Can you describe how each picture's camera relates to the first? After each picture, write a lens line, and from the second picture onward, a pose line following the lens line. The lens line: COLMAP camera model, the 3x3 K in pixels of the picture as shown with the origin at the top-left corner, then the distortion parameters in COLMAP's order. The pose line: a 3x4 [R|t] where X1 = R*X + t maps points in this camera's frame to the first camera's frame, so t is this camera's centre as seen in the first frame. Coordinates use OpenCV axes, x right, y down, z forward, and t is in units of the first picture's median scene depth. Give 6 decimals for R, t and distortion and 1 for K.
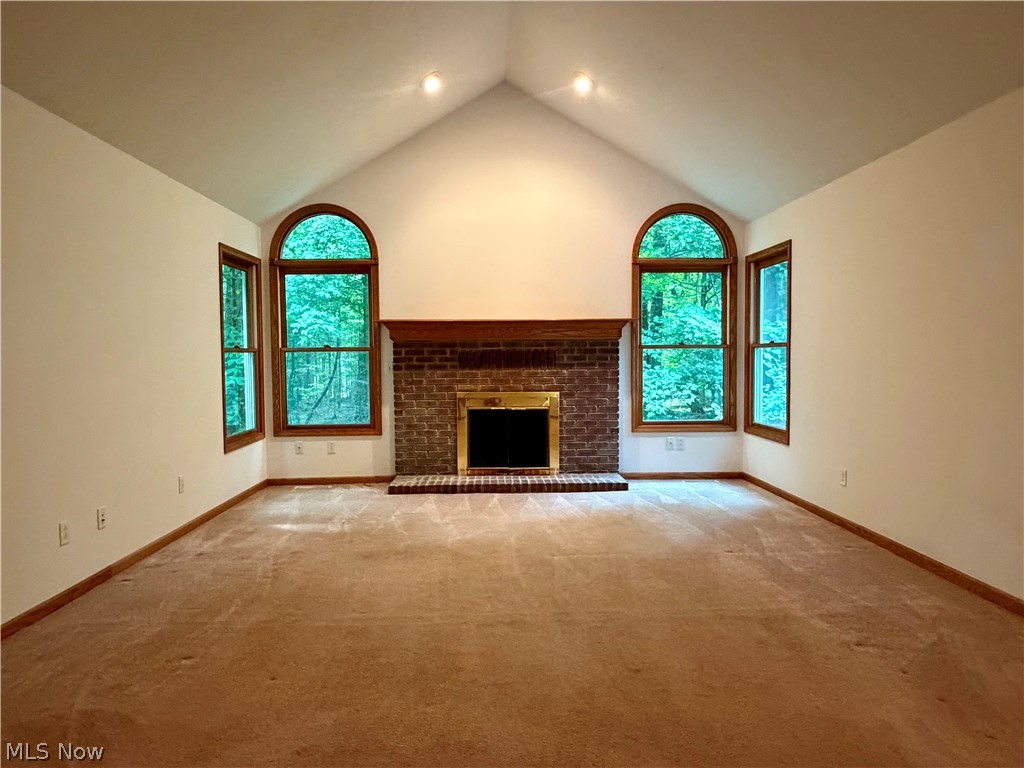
lens RADIAL K [[648.7, 0, 511.8], [0, 648.7, 384.1], [0, 0, 1]] dist [0.001650, 0.003755]
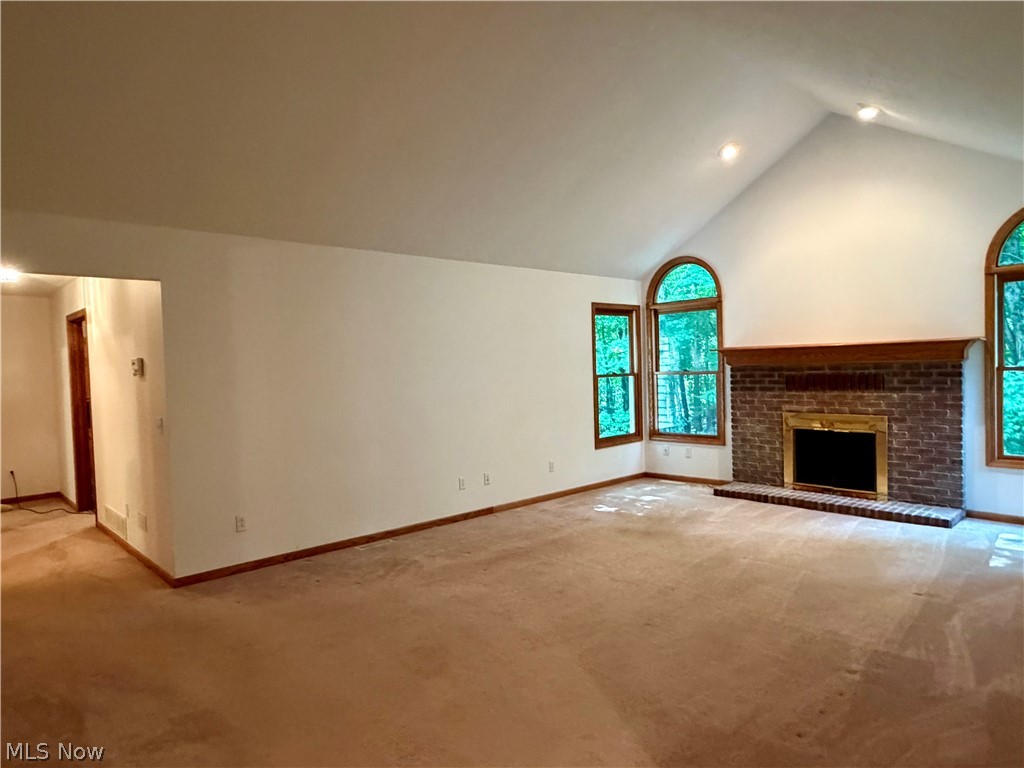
lens RADIAL K [[648.7, 0, 511.1], [0, 648.7, 382.9], [0, 0, 1]] dist [0.001650, 0.003755]
pose [[0.654878, 0.009013, -0.755681, 0.439330], [-0.009843, 0.999946, 0.003396, -0.035855], [0.755671, 0.005214, 0.654931, -0.064640]]
